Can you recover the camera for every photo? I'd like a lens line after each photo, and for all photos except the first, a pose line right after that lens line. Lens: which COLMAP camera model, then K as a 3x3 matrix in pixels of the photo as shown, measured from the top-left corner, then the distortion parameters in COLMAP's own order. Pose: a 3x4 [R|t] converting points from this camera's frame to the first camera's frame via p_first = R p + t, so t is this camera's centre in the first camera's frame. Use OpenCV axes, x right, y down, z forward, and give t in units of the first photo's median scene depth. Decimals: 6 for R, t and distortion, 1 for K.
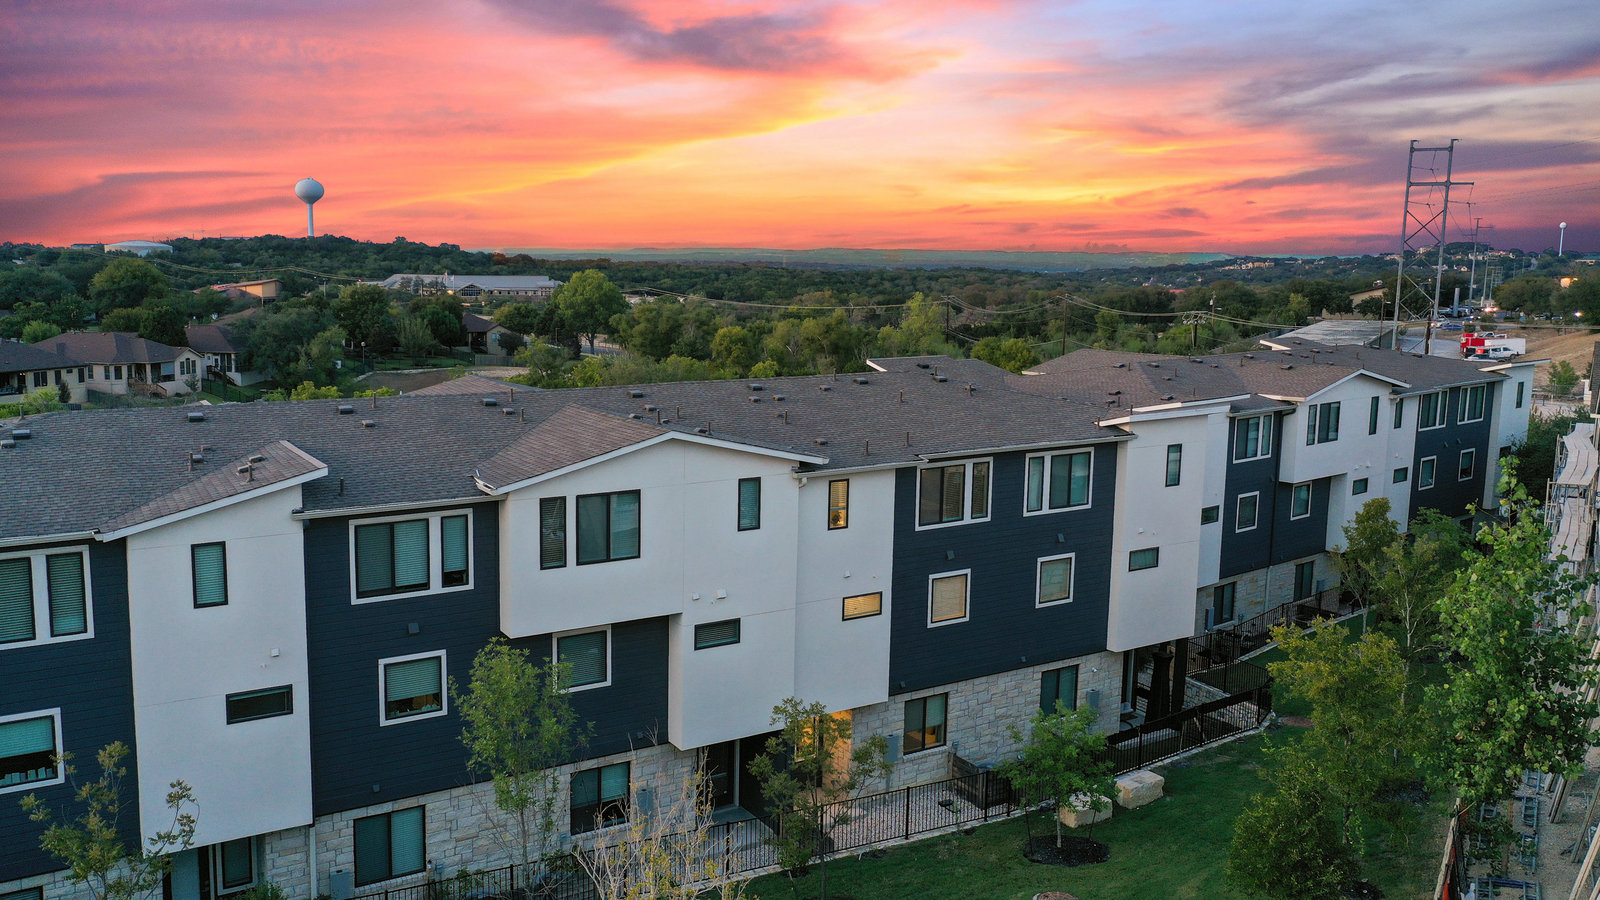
lens RADIAL K [[1229.6, 0, 765.6], [0, 1229.6, 458.4], [0, 0, 1]] dist [-0.003795, 0.007199]
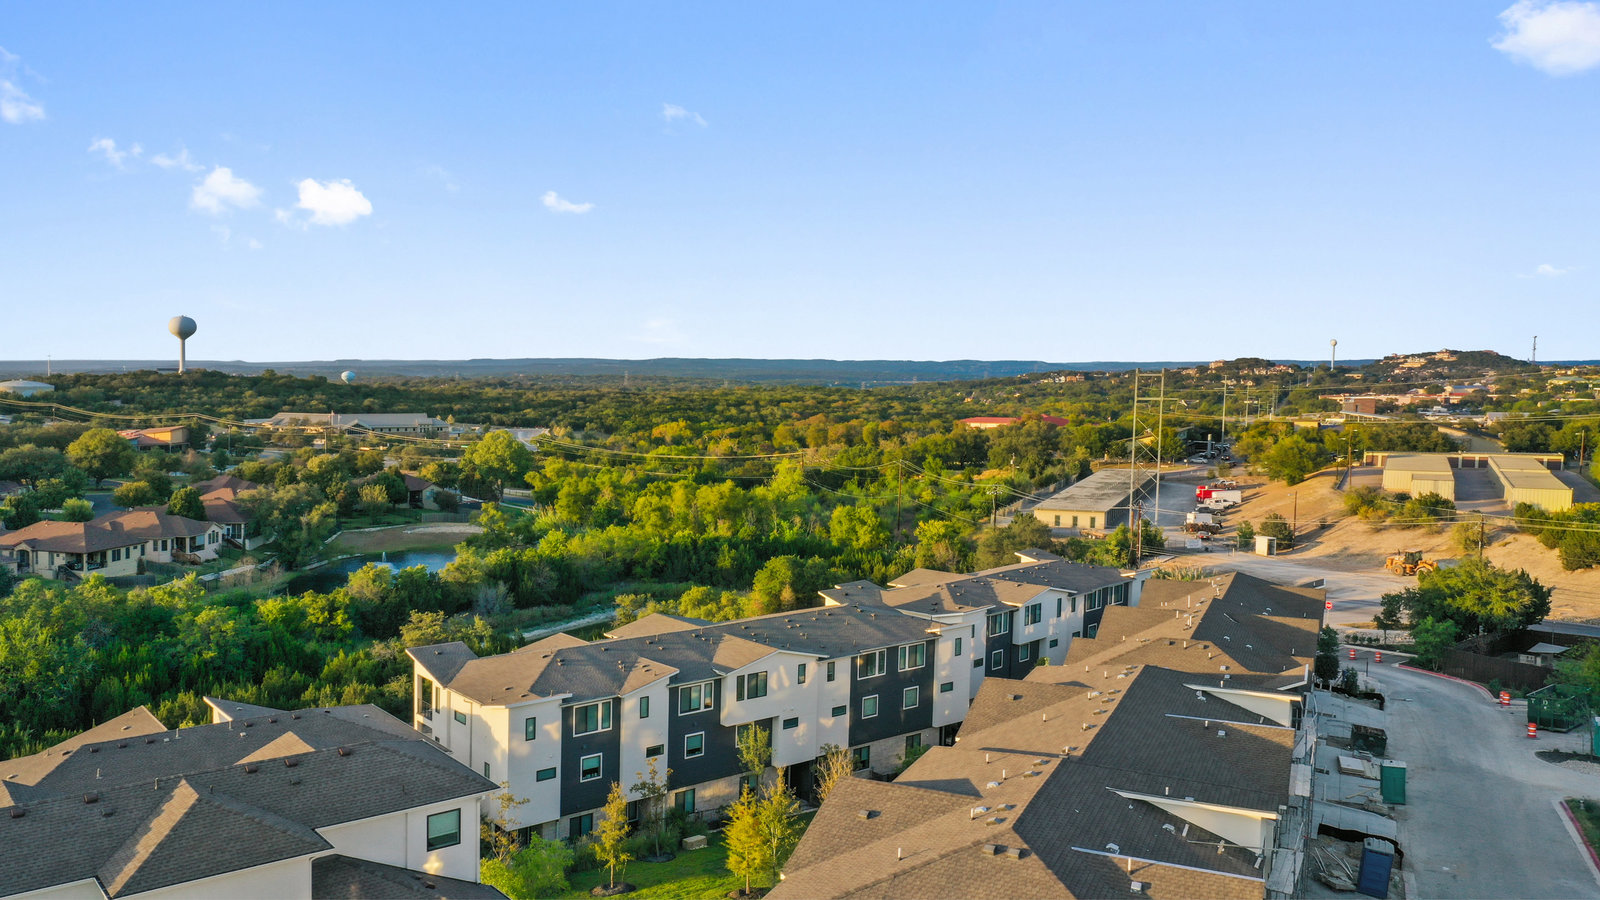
lens RADIAL K [[1223.9, 0, 800.0], [0, 1223.9, 450.0], [0, 0, 1]] dist [-0.000651, 0.004397]
pose [[0.987139, -0.000445, 0.159864, -0.378795], [0.015619, 0.995480, -0.093675, -0.170160], [-0.159100, 0.094967, 0.982684, -1.429162]]
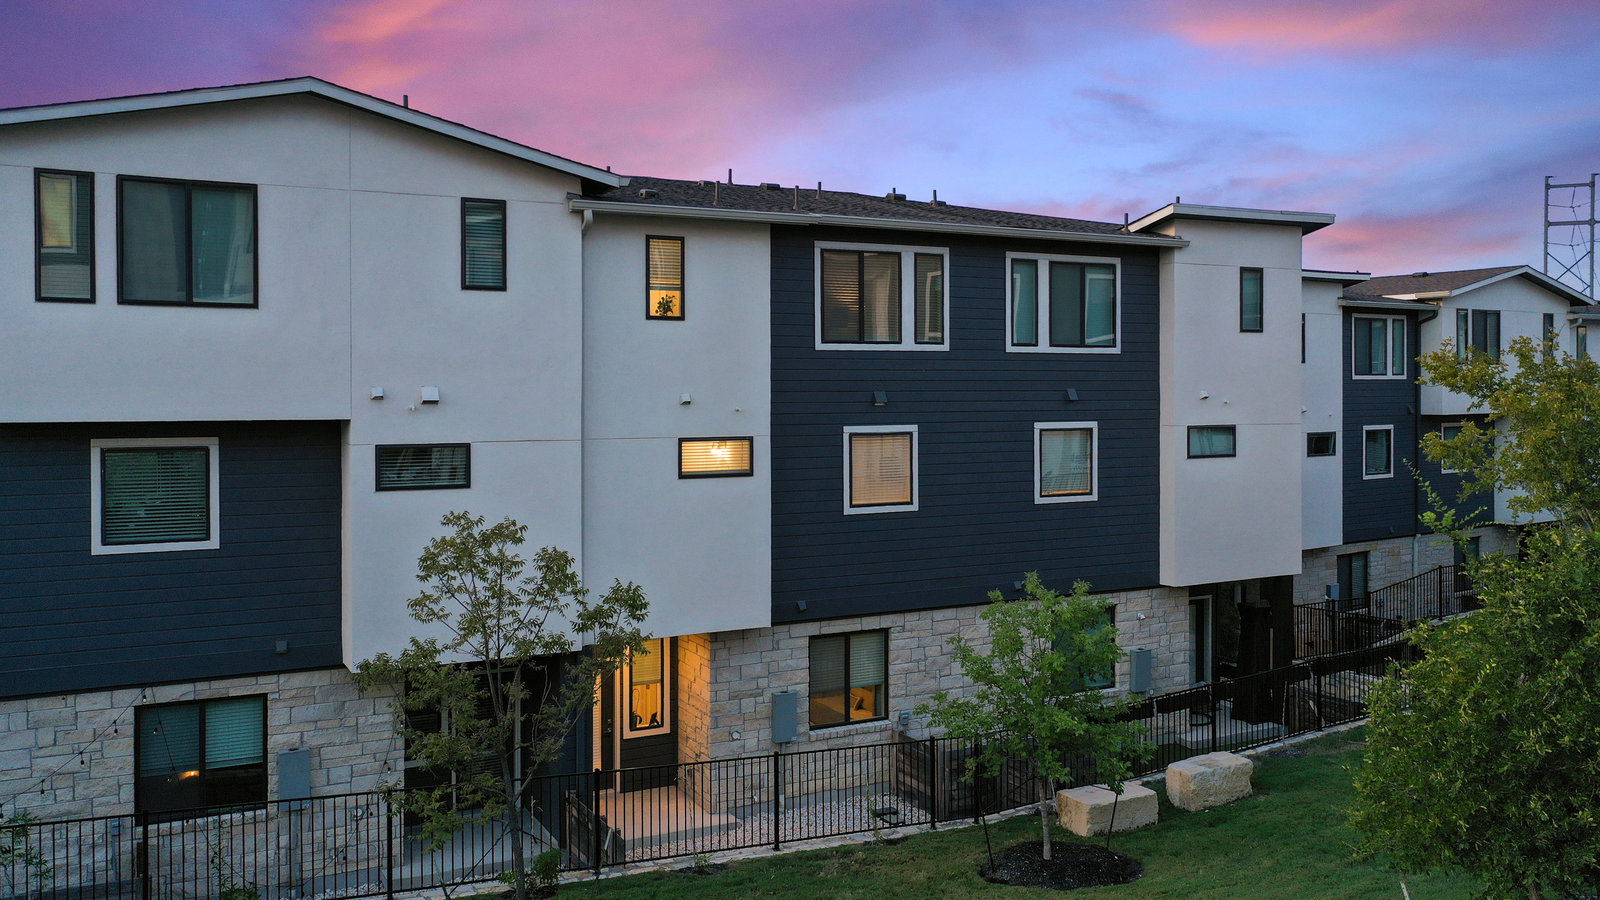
lens RADIAL K [[1223.9, 0, 800.0], [0, 1223.9, 450.0], [0, 0, 1]] dist [-0.000651, 0.004397]
pose [[0.997460, -0.019475, -0.068516, 0.148728], [0.010996, 0.992465, -0.122031, 0.175951], [0.070377, 0.120967, 0.990159, 0.382626]]
